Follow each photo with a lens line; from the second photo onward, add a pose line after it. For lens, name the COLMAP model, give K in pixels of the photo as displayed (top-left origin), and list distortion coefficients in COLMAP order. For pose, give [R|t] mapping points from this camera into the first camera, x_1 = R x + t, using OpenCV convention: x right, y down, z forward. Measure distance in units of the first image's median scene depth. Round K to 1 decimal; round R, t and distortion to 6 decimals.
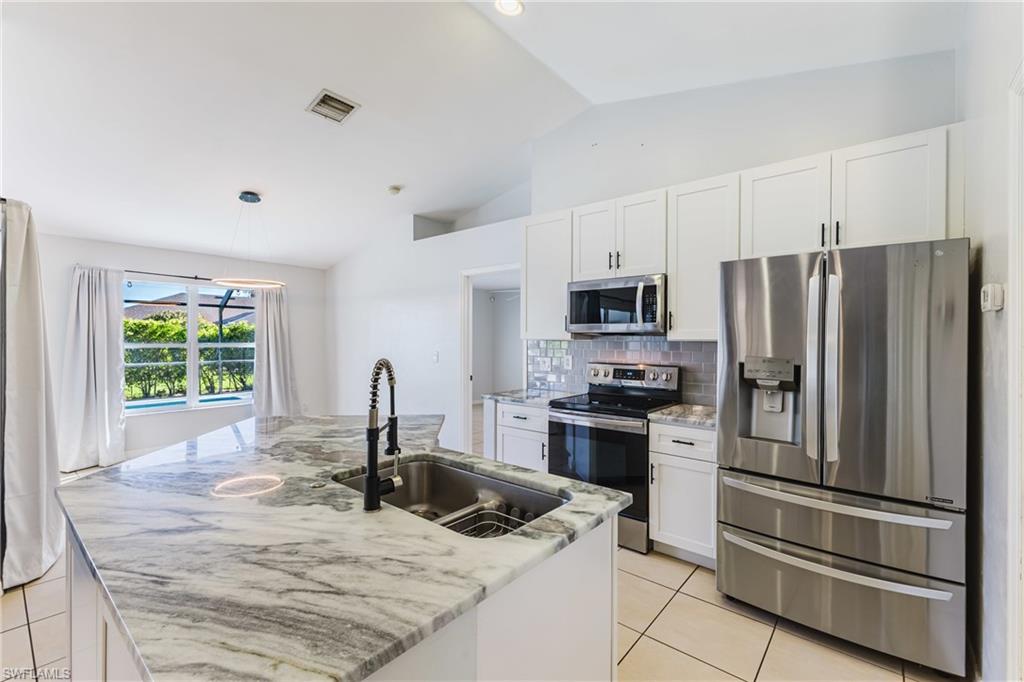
lens RADIAL K [[439.9, 0, 513.3], [0, 439.9, 342.7], [0, 0, 1]] dist [0.003684, -0.000295]
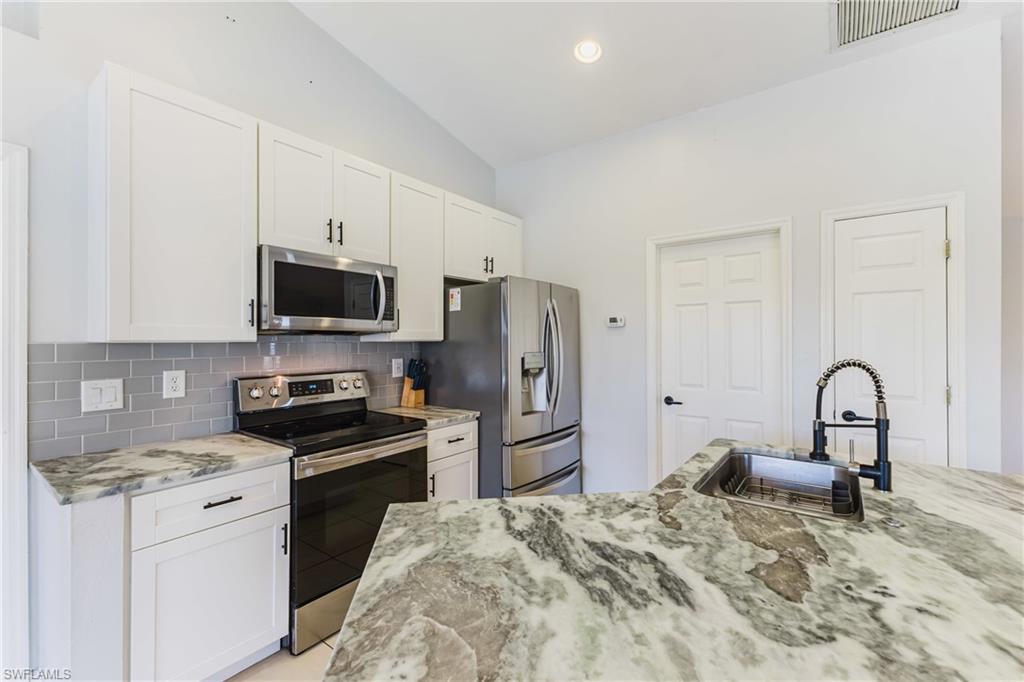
lens RADIAL K [[439.9, 0, 514.2], [0, 439.9, 337.8], [0, 0, 1]] dist [0.003684, -0.000295]
pose [[-0.057160, 0.000483, 0.998365, -0.557927], [0.010818, 0.999941, 0.000136, -0.008573], [-0.998306, 0.010808, -0.057162, 0.800661]]
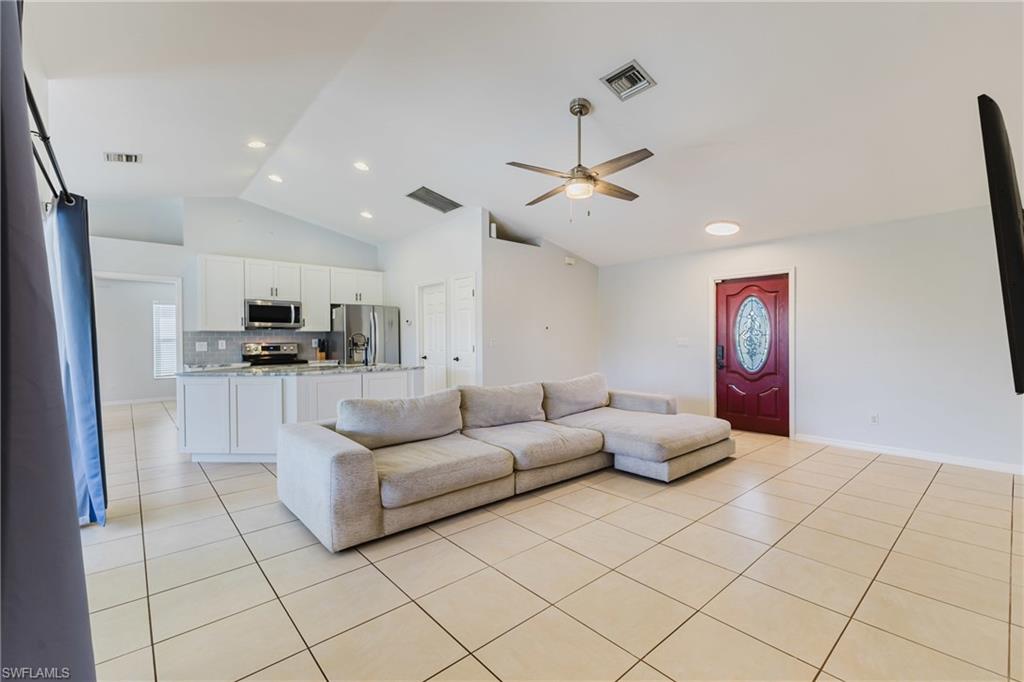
lens RADIAL K [[439.9, 0, 509.3], [0, 439.9, 341.3], [0, 0, 1]] dist [0.003684, -0.000295]
pose [[0.160366, -0.013352, 0.986967, -1.729937], [0.013715, 0.999842, 0.011297, 0.036831], [-0.986962, 0.011724, 0.160523, -0.428167]]
